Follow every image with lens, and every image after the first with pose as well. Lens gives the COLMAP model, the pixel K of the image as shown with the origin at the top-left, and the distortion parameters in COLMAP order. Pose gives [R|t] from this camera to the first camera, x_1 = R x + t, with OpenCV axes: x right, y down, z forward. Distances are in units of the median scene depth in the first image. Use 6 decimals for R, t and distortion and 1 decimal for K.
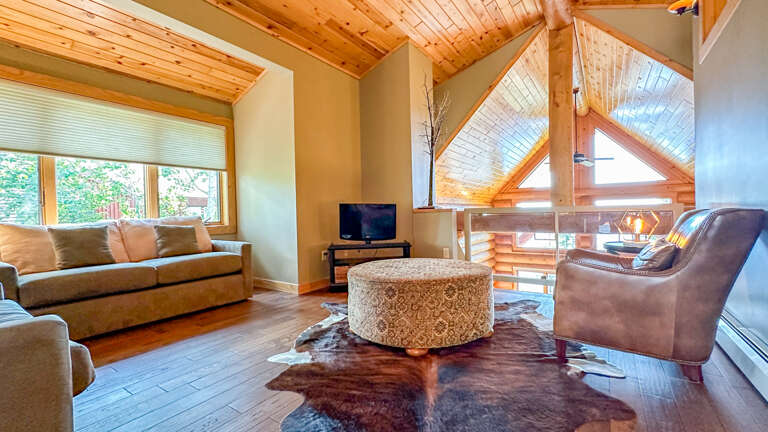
lens RADIAL K [[317.0, 0, 384.0], [0, 317.0, 216.0], [0, 0, 1]] dist [0.000622, 0.000042]
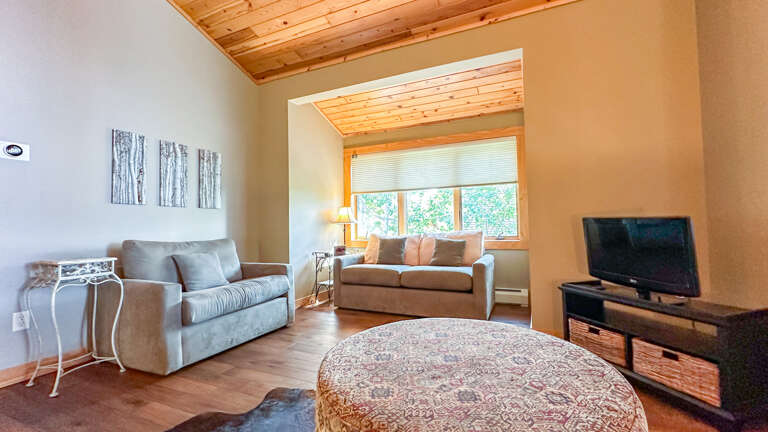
lens RADIAL K [[306.7, 0, 388.5], [0, 306.7, 214.8], [0, 0, 1]] dist [-0.000752, -0.000086]
pose [[0.209509, -0.024687, -0.977495, 0.375479], [-0.000958, 0.999676, -0.025453, -0.028734], [0.977806, 0.006268, 0.209417, 0.538061]]
